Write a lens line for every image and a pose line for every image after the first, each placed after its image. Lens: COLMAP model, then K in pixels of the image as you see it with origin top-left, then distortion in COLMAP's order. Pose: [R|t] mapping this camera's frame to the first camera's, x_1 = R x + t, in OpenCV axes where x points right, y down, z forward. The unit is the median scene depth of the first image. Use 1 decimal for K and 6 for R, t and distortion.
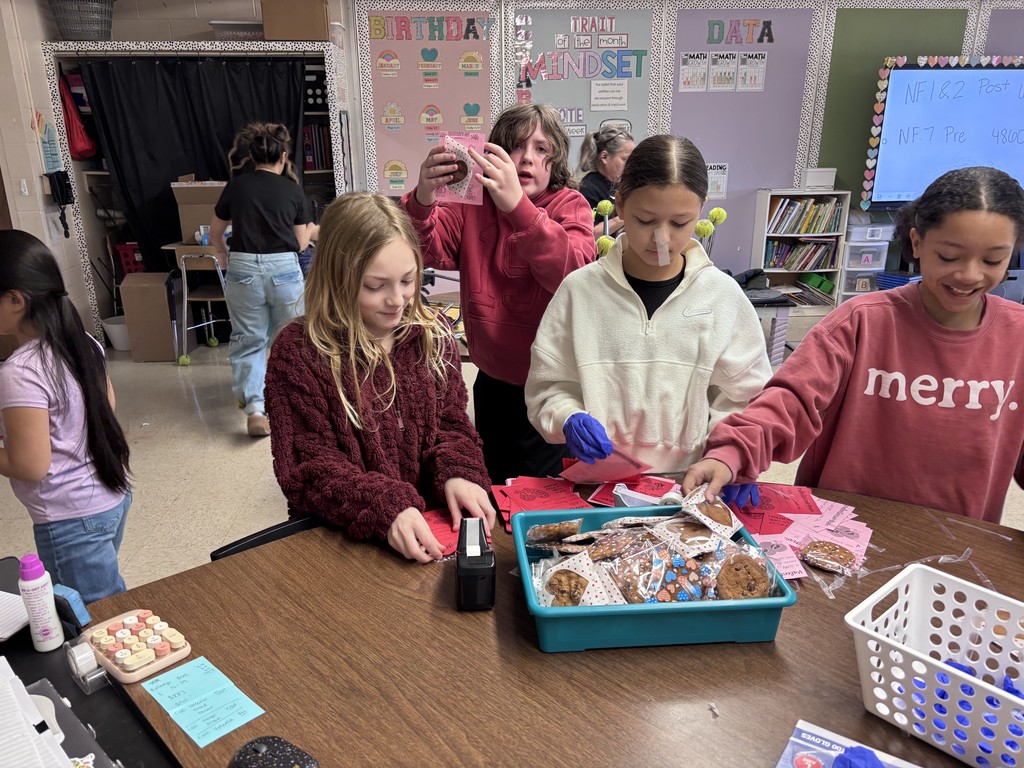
lens RADIAL K [[760.3, 0, 512.1], [0, 760.3, 387.2], [0, 0, 1]] dist [0.041890, -0.037755]
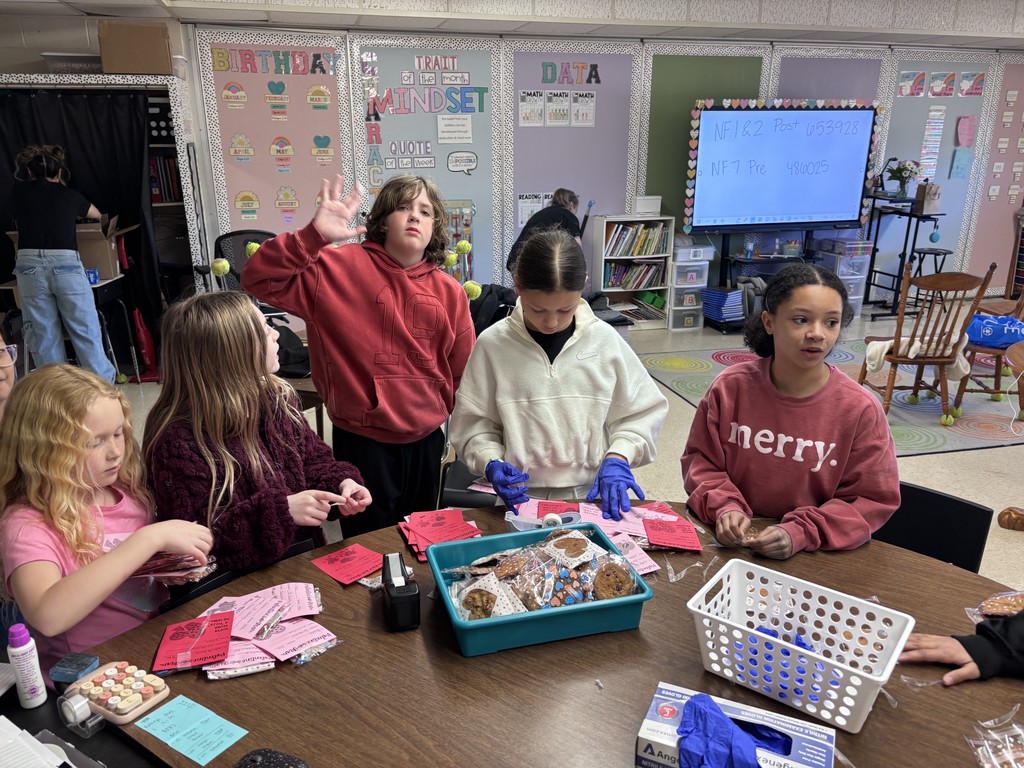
lens RADIAL K [[760.3, 0, 506.8], [0, 760.3, 383.7], [0, 0, 1]] dist [0.041890, -0.037755]
pose [[0.981279, -0.051236, 0.185653, -0.048517], [0.054538, 0.998431, -0.012720, -0.039183], [-0.184710, 0.022607, 0.982533, -0.122669]]
